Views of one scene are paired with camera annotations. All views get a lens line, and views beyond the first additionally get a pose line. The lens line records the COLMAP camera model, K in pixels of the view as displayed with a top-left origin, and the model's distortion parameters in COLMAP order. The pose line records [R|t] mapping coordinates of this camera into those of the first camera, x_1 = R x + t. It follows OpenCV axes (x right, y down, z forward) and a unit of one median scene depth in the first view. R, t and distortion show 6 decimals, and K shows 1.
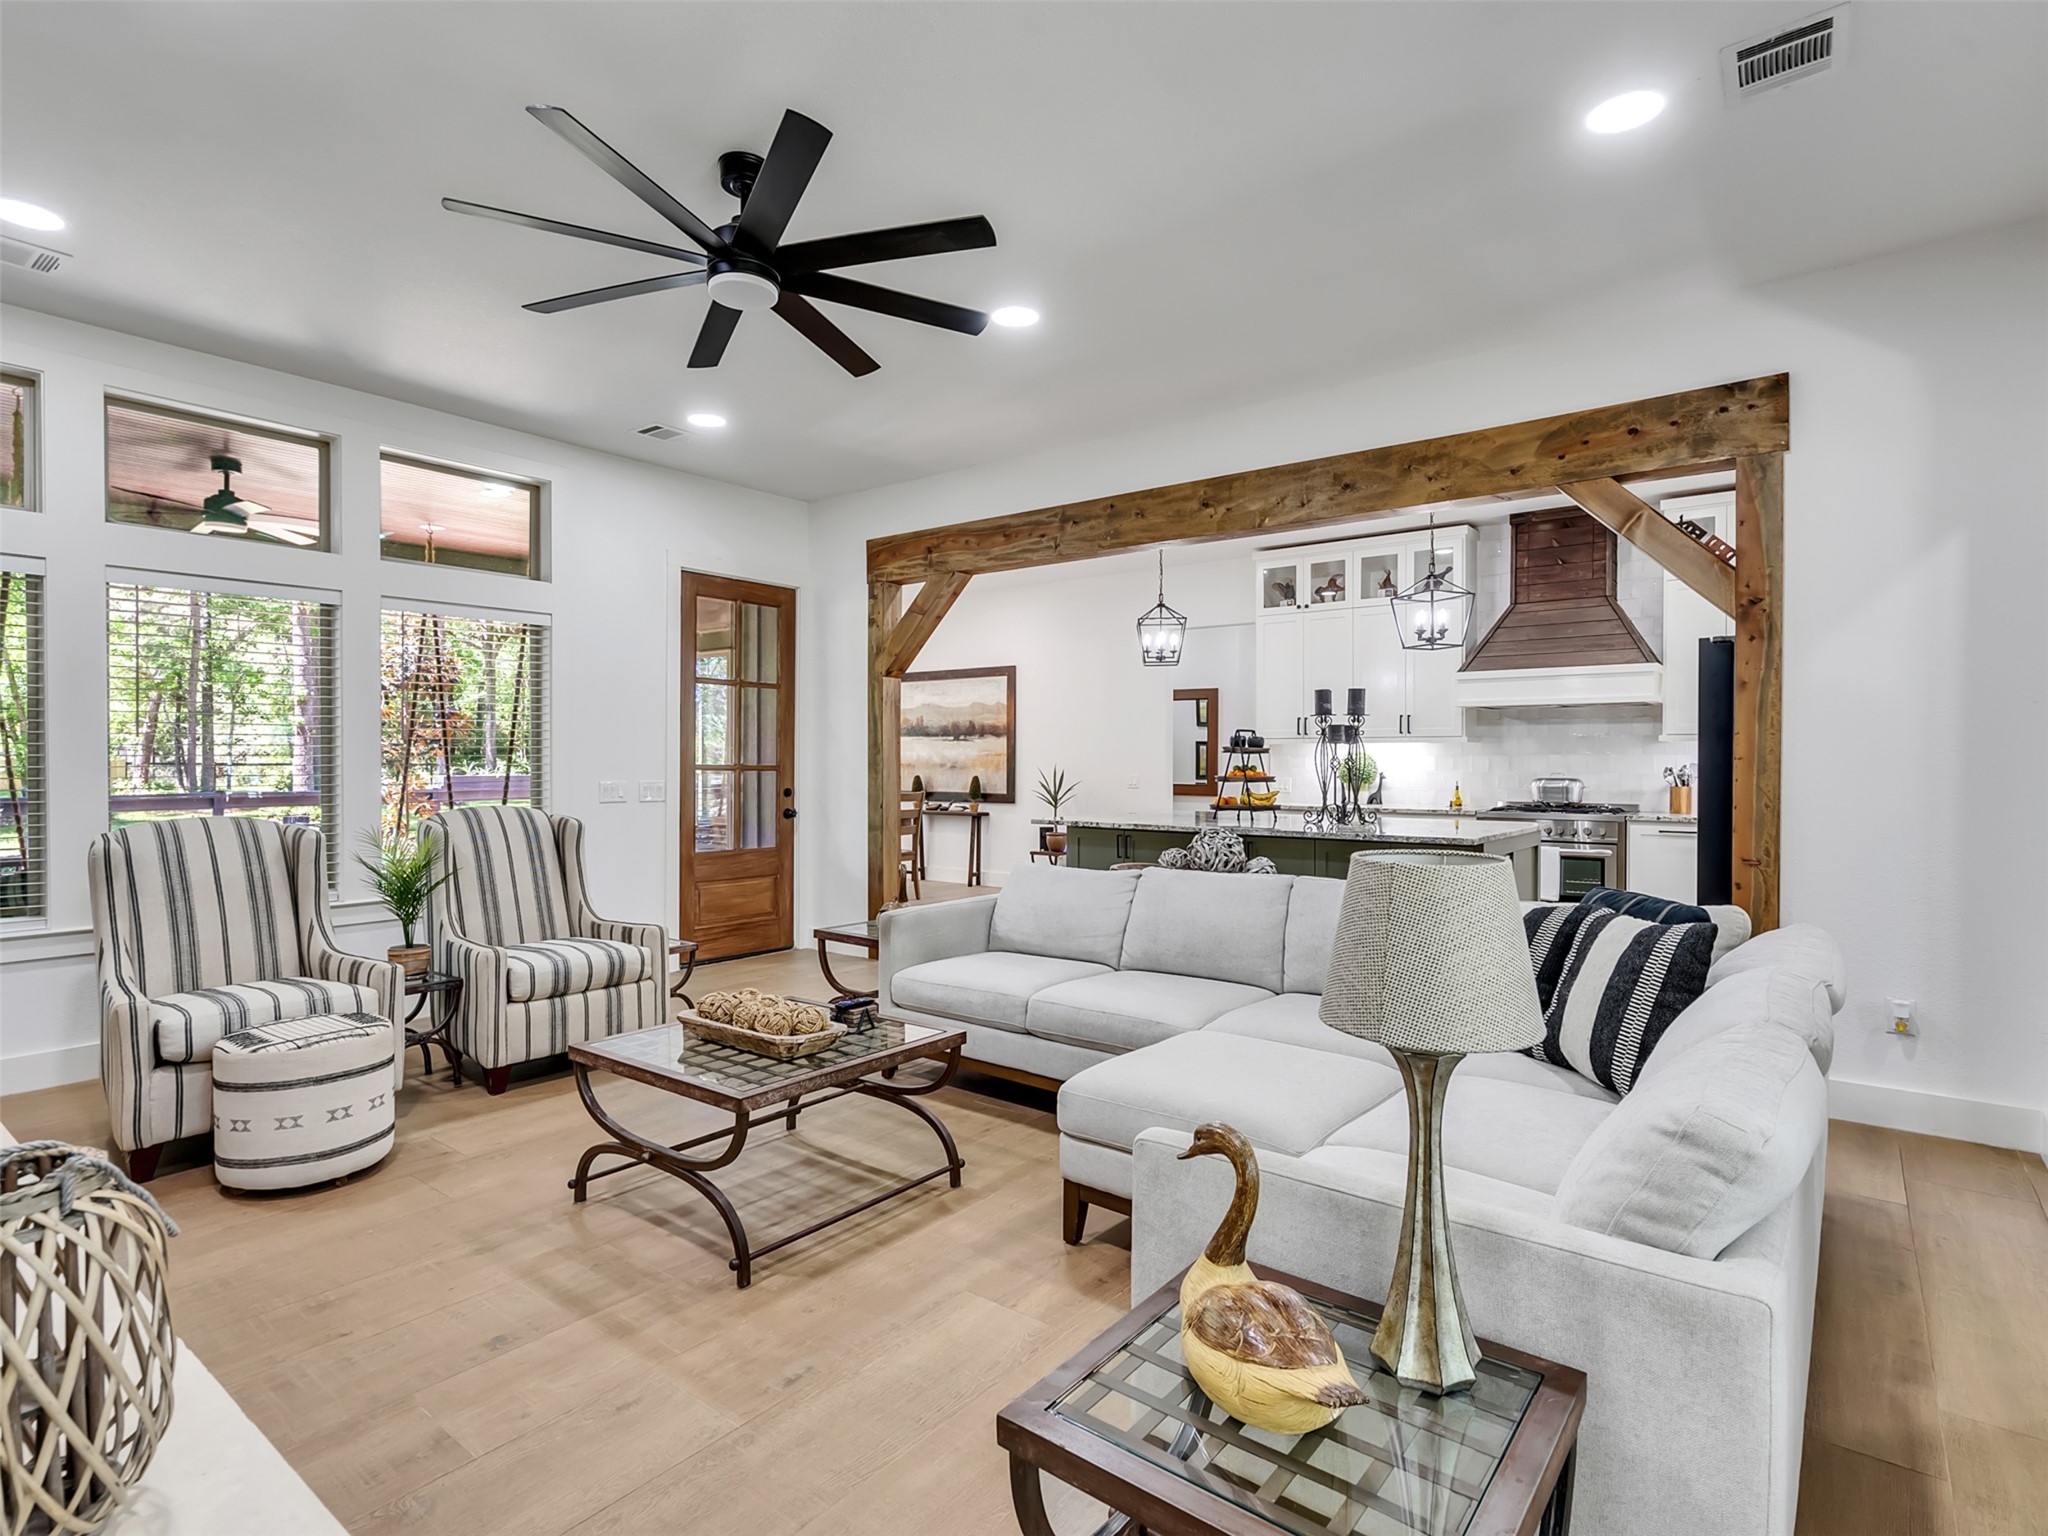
lens RADIAL K [[1046.7, 0, 1011.2], [0, 1046.7, 767.9], [0, 0, 1]] dist [-0.005360, 0.003308]
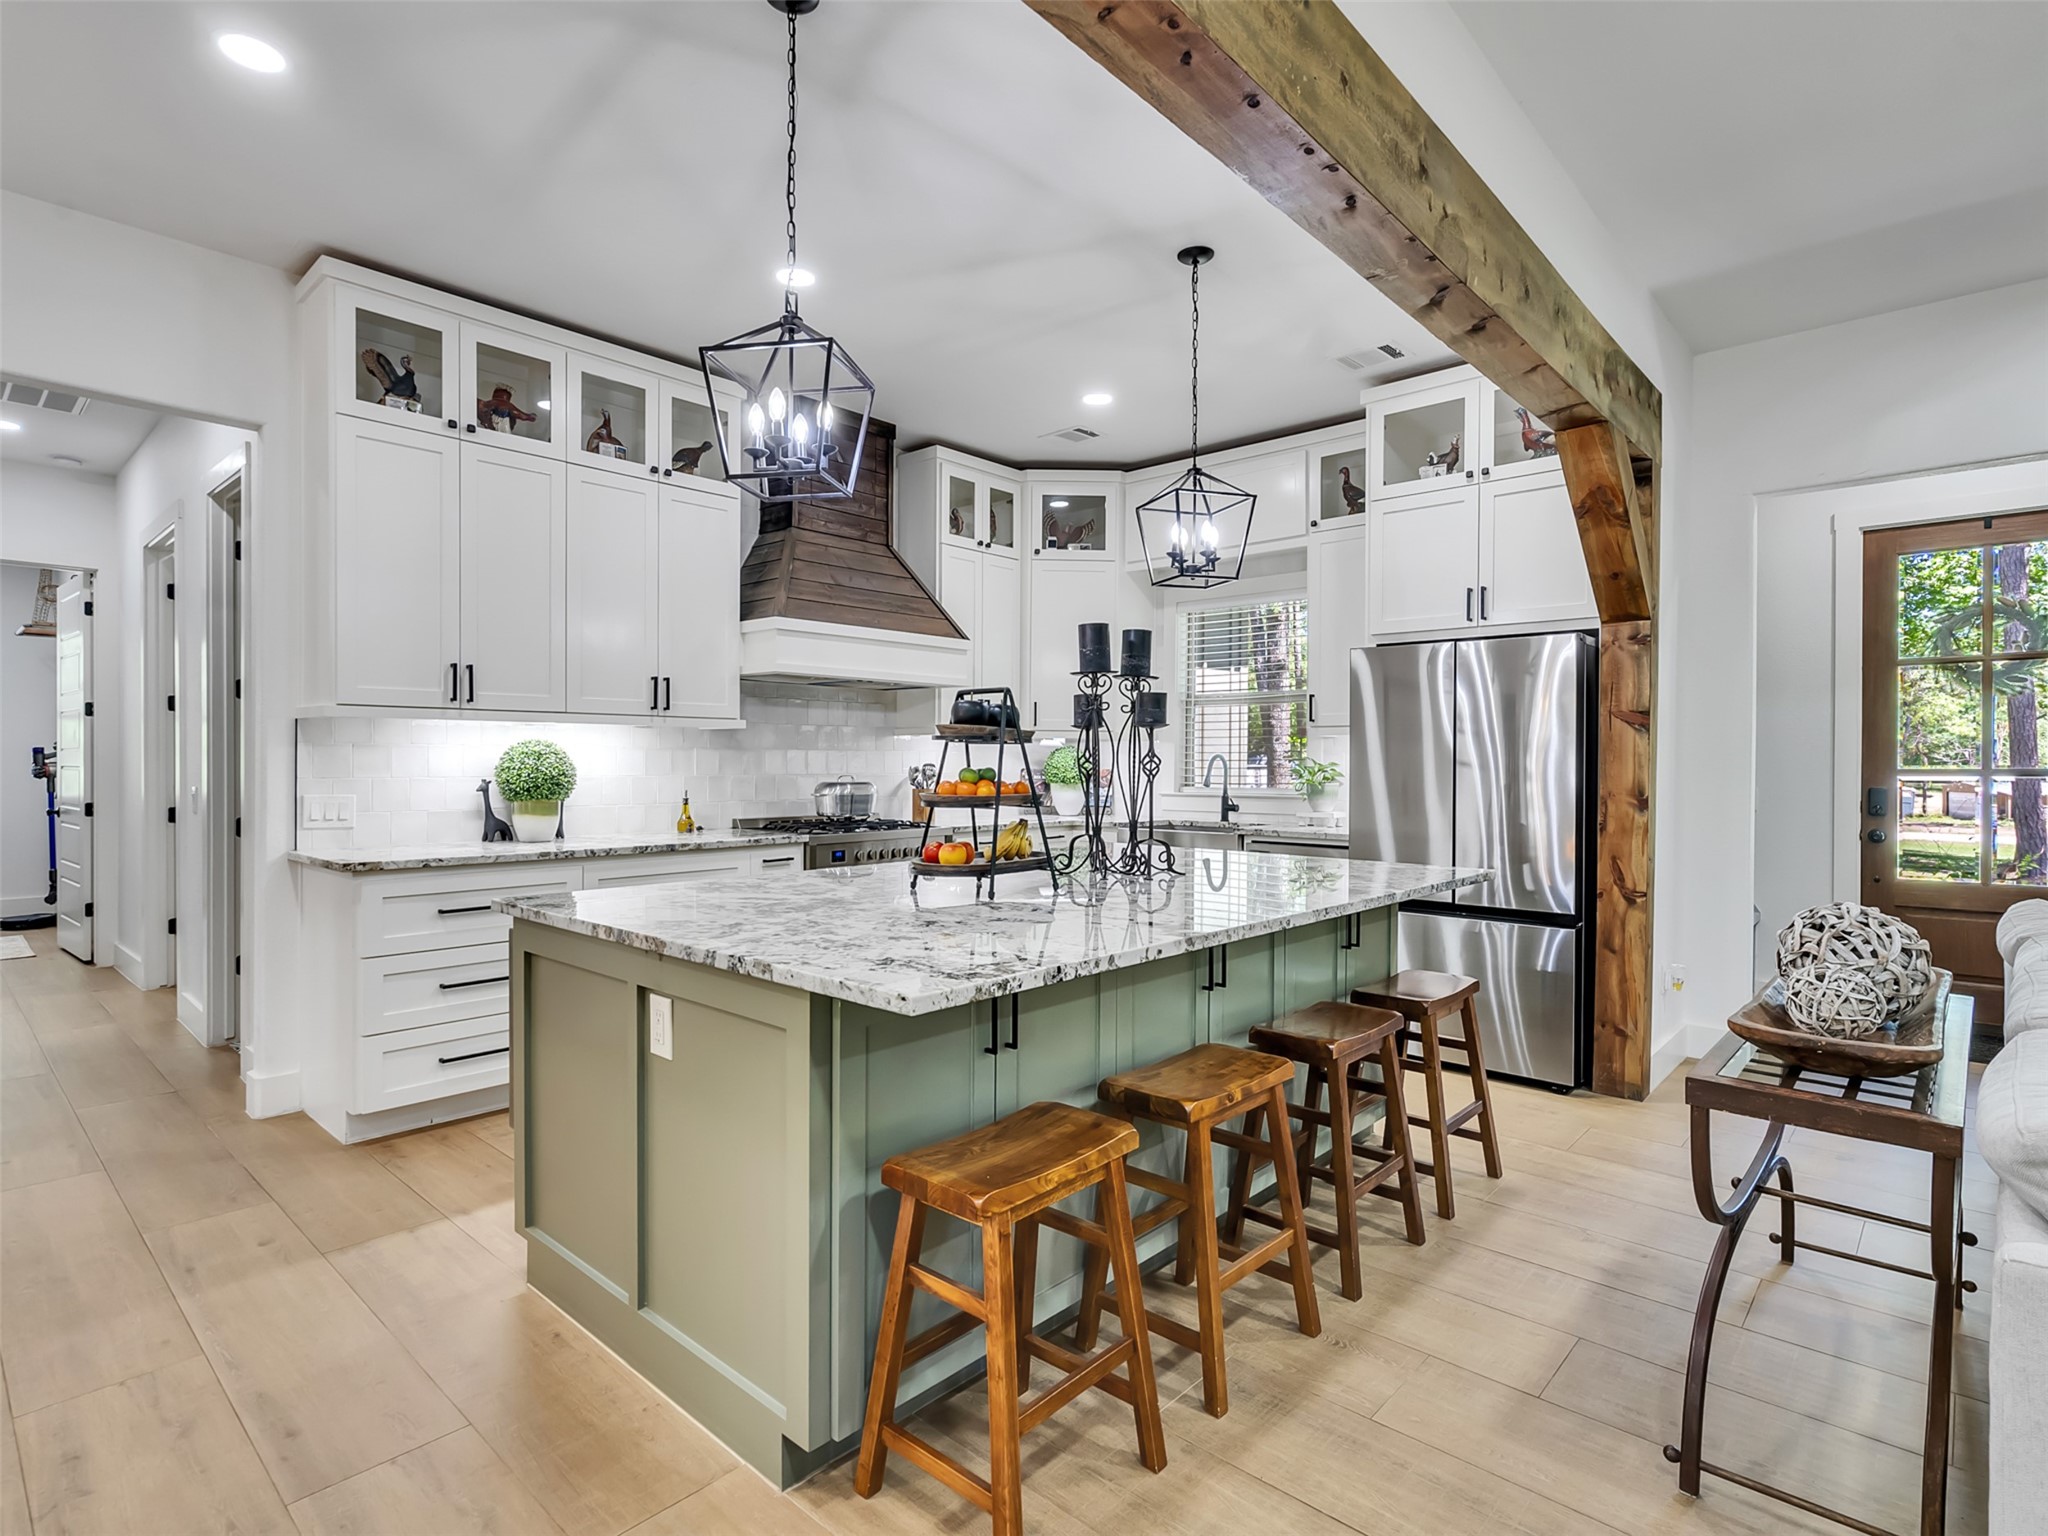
lens RADIAL K [[1046.7, 0, 1008.4], [0, 1046.7, 768.3], [0, 0, 1]] dist [-0.005360, 0.003308]
pose [[0.080112, -0.008550, 0.996749, -0.223689], [0.002909, 0.999961, 0.008344, -0.006580], [-0.996782, 0.002231, 0.080133, 0.967924]]
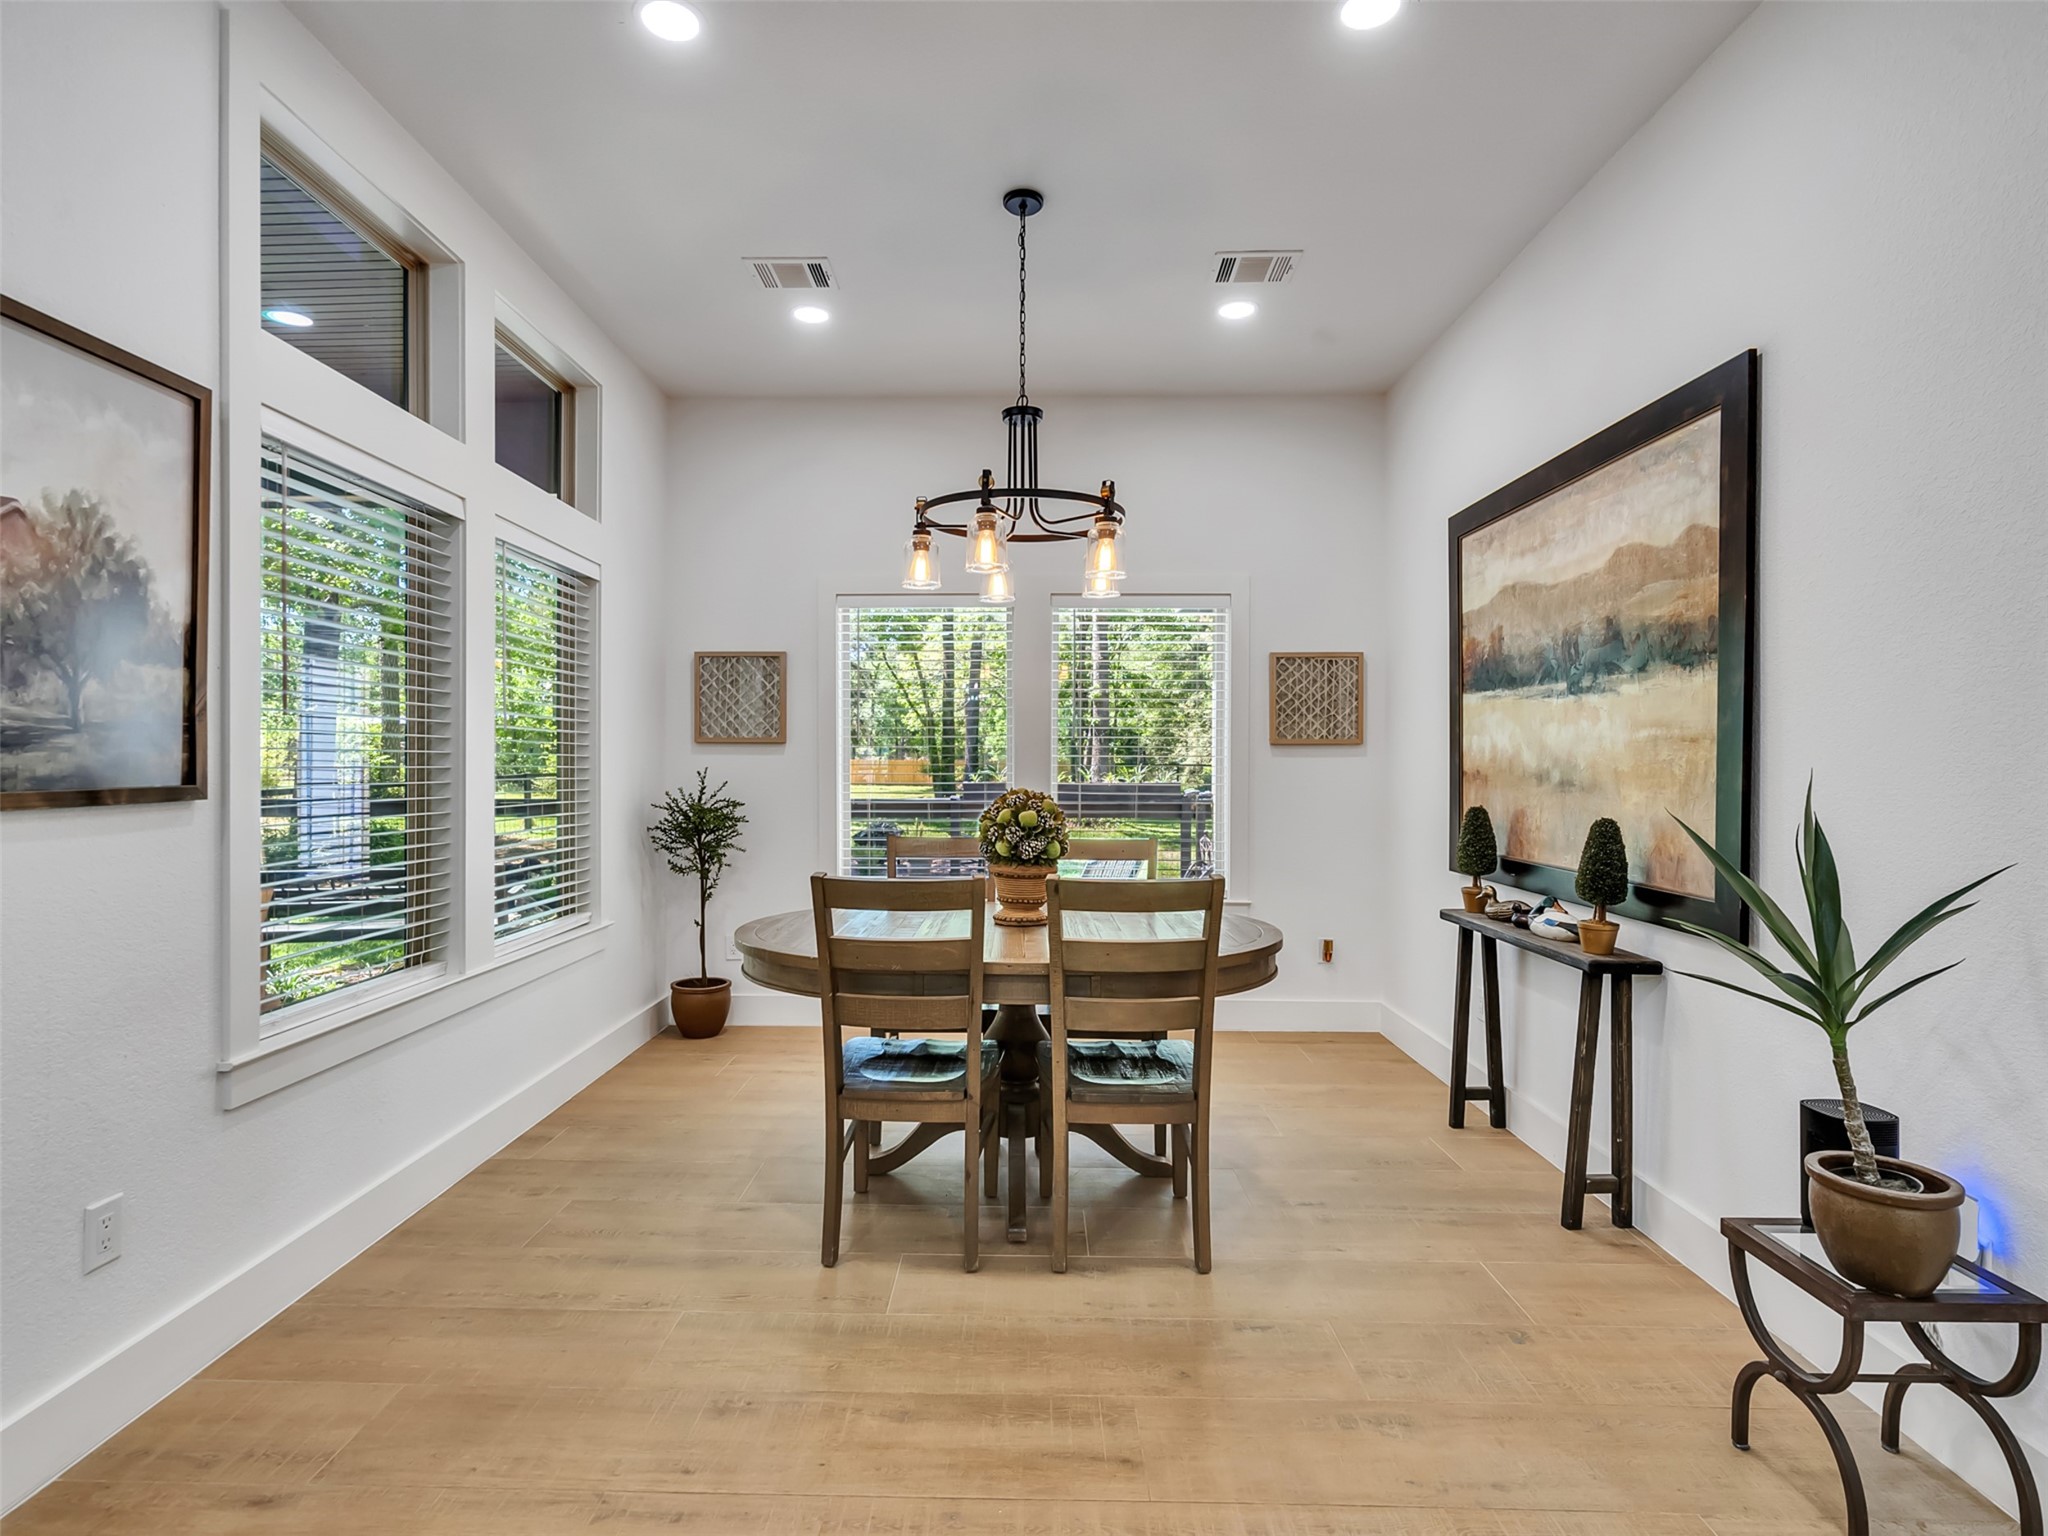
lens RADIAL K [[1046.7, 0, 1009.0], [0, 1046.7, 764.5], [0, 0, 1]] dist [-0.005360, 0.003308]
pose [[0.602469, 0.002235, -0.798139, 0.152111], [-0.006427, 0.999977, -0.002051, -0.008123], [0.798116, 0.006366, 0.602470, 1.244014]]
